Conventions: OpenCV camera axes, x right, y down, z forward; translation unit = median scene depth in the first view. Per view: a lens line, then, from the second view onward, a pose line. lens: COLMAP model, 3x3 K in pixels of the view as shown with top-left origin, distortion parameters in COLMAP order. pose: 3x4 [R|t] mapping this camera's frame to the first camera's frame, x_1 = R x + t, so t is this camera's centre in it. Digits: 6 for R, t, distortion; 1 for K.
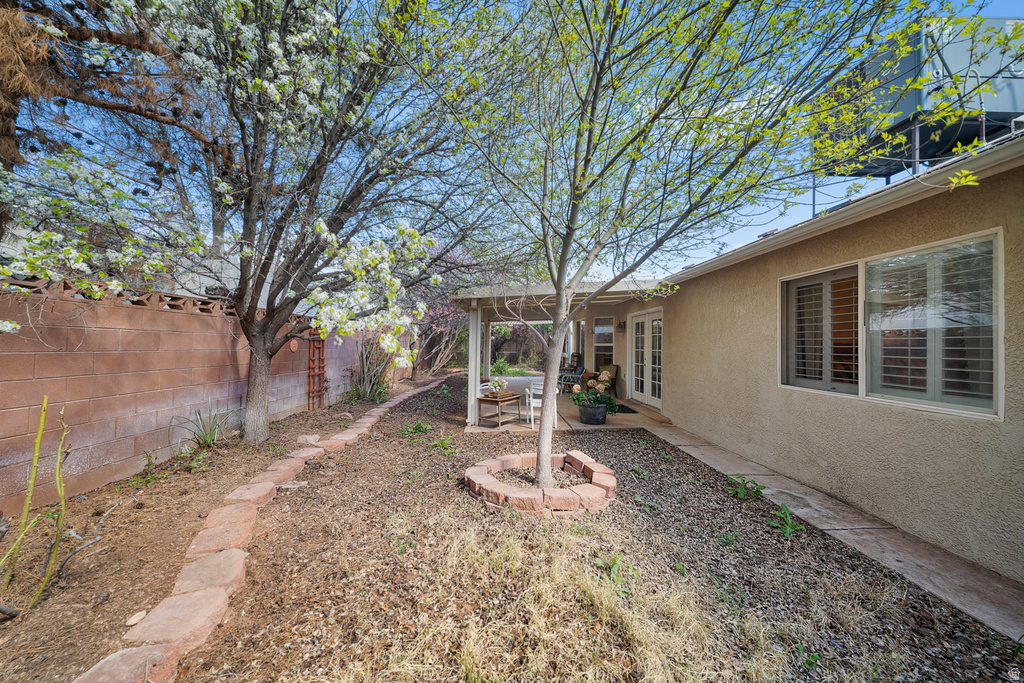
lens RADIAL K [[356.1, 0, 505.8], [0, 356.1, 338.8], [0, 0, 1]] dist [0.001171, -0.004020]
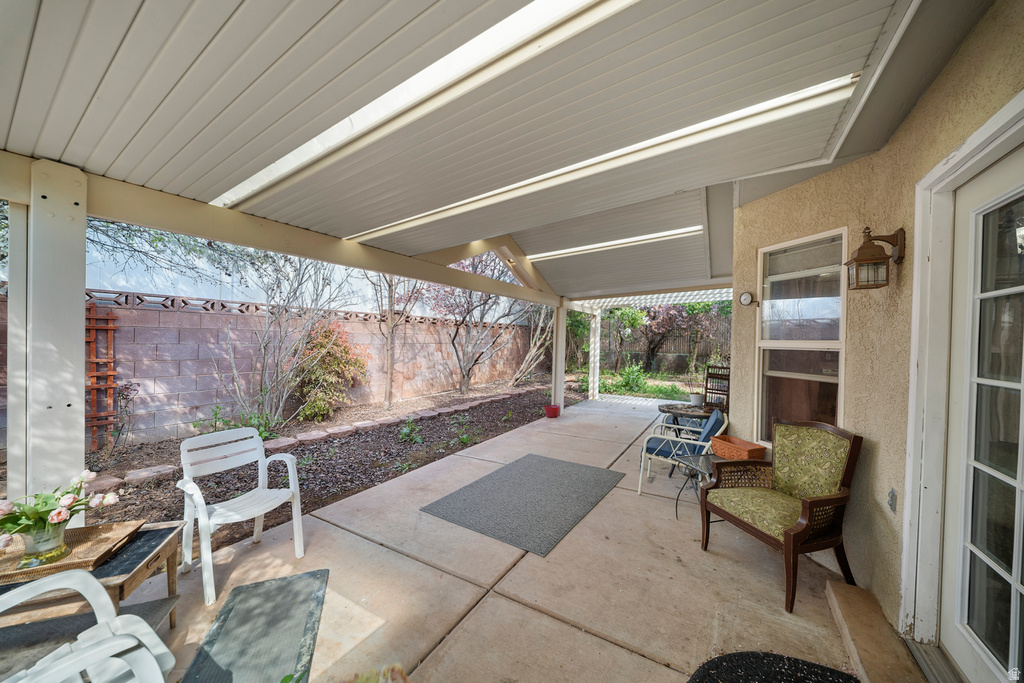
lens RADIAL K [[356.1, 0, 505.8], [0, 356.1, 338.8], [0, 0, 1]] dist [0.001171, -0.004020]
pose [[0.832566, 0.004091, -0.553911, 0.214583], [0.001395, 0.999954, 0.009482, 0.008047], [0.553924, -0.008667, 0.832522, 0.586373]]
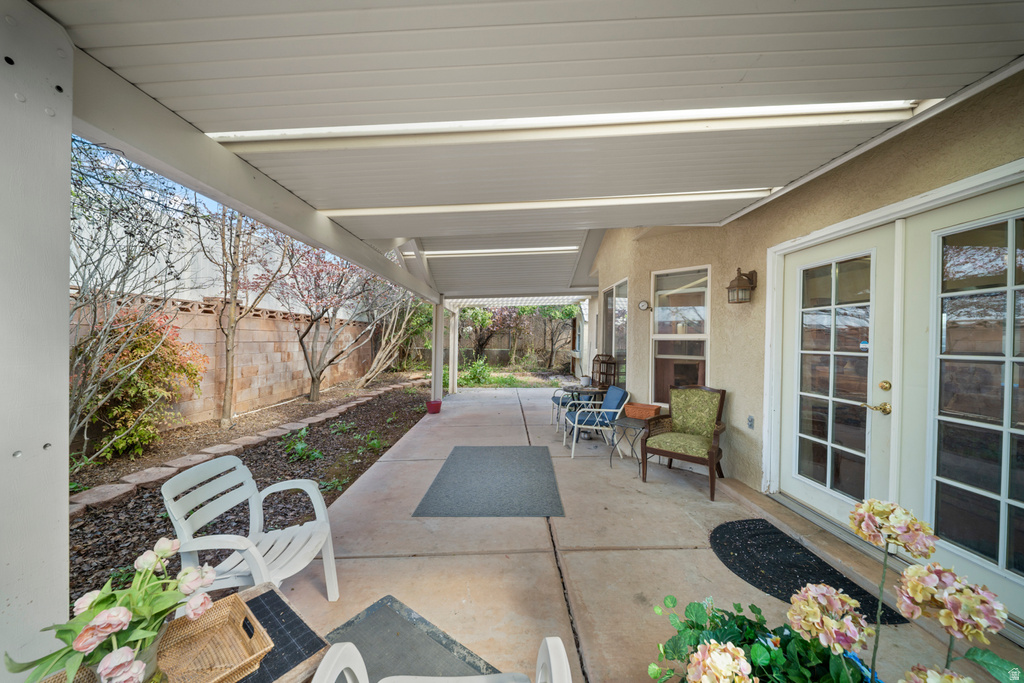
lens RADIAL K [[356.1, 0, 505.8], [0, 356.1, 338.8], [0, 0, 1]] dist [0.001171, -0.004020]
pose [[0.999774, -0.000708, -0.021261, 0.076973], [0.001013, 0.999897, 0.014307, 0.011094], [0.021249, -0.014325, 0.999672, 0.522704]]
